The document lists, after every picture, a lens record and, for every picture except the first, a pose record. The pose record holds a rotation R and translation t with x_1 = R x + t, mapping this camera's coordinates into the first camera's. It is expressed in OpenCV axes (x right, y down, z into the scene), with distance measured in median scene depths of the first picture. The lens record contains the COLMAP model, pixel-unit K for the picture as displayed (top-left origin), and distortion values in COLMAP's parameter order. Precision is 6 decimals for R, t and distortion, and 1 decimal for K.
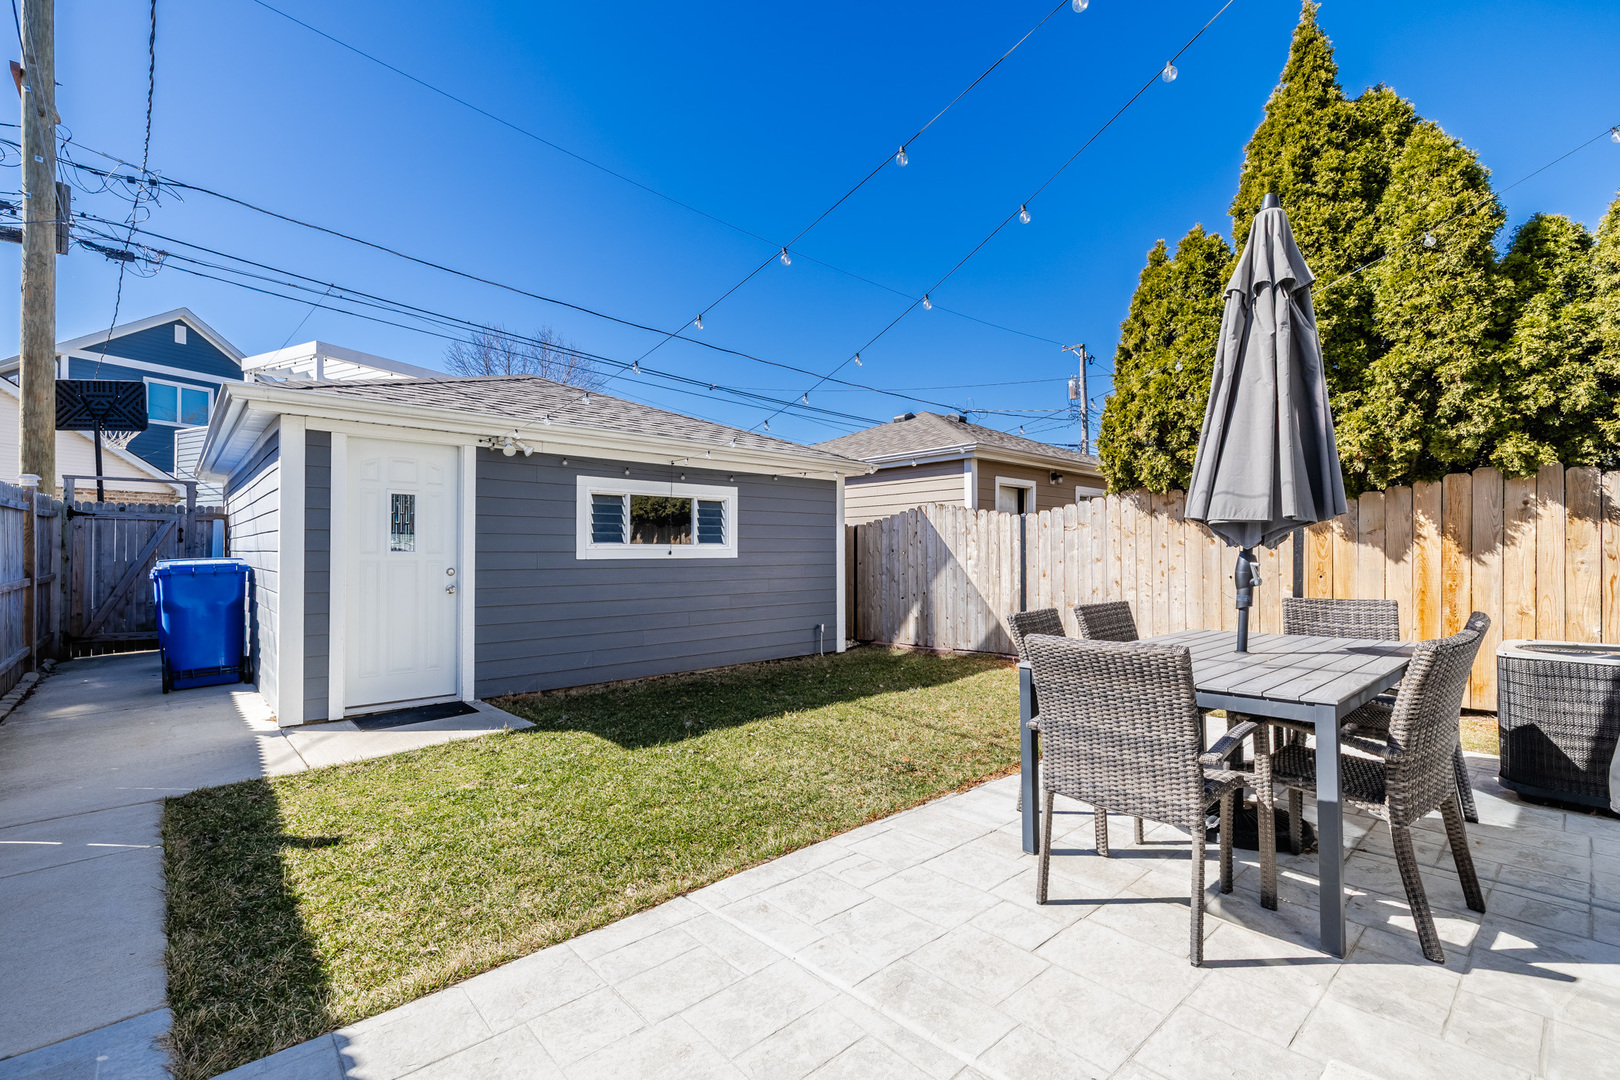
lens RADIAL K [[724.1, 0, 810.0], [0, 724.1, 540.0], [0, 0, 1]] dist [0.001591, 0.000117]
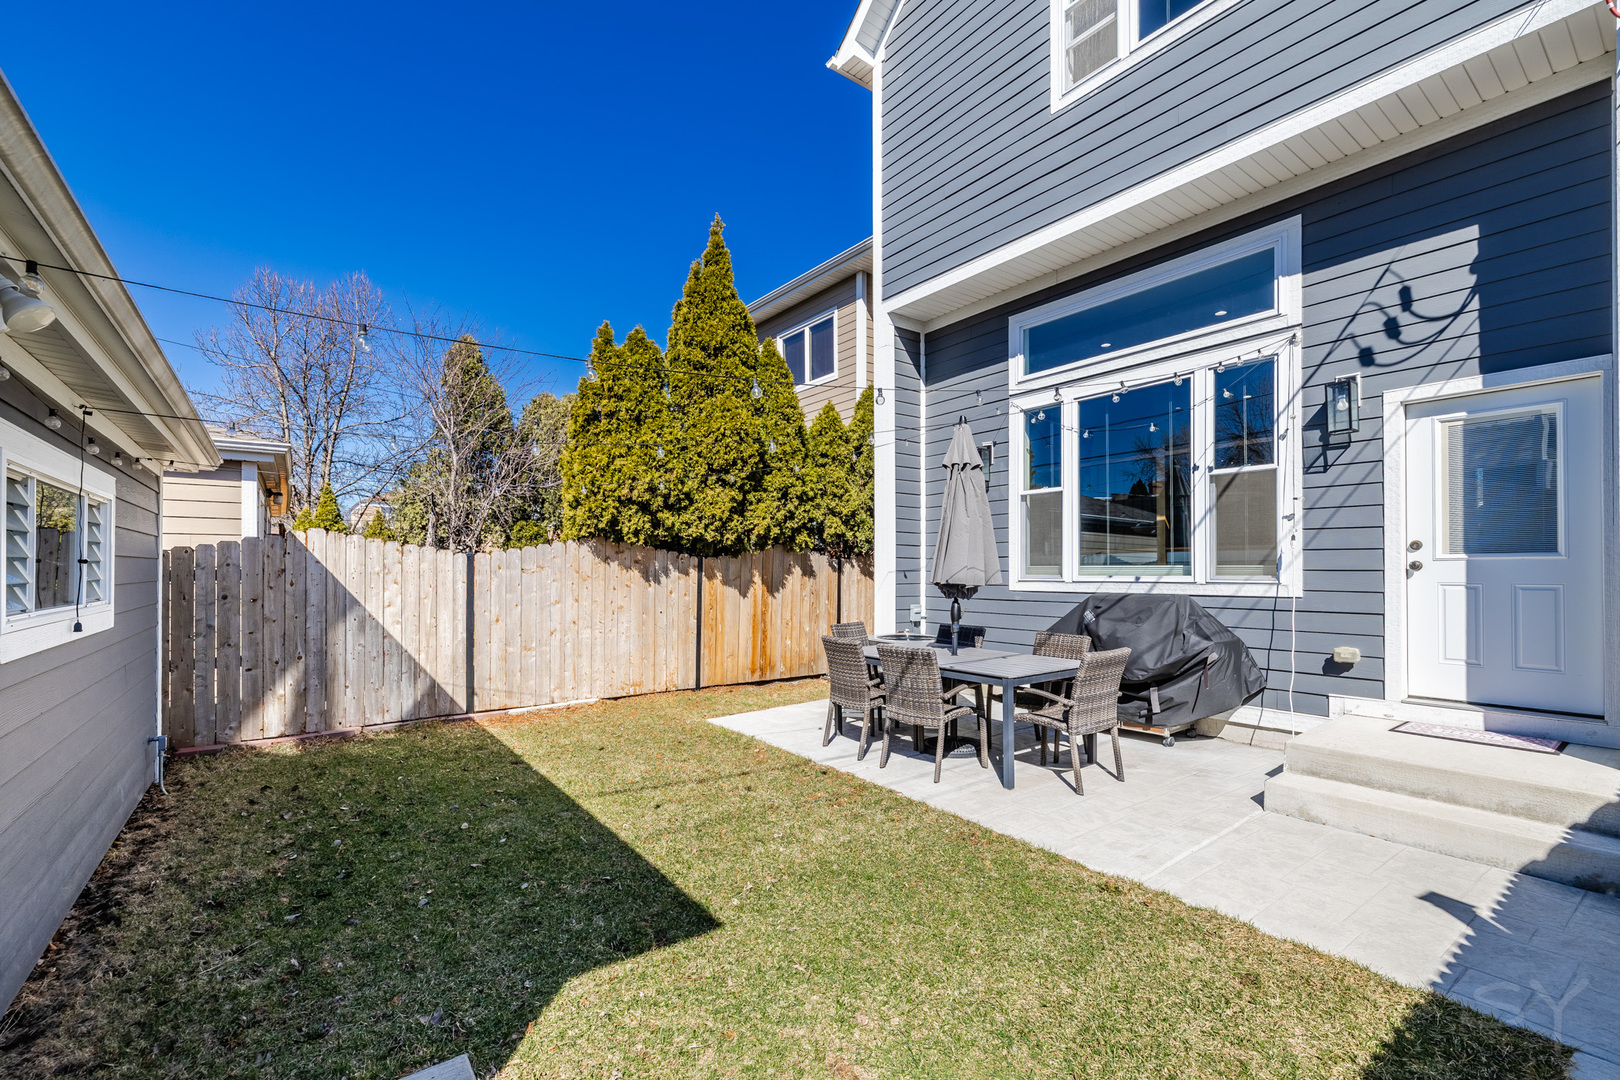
lens RADIAL K [[687.5, 0, 810.0], [0, 687.5, 540.0], [0, 0, 1]] dist [0.003899, 0.000353]
pose [[0.088672, 0.053005, 0.994650, -0.590612], [-0.021078, 0.998459, -0.051329, -0.019810], [-0.995838, -0.016414, 0.089653, 0.589885]]
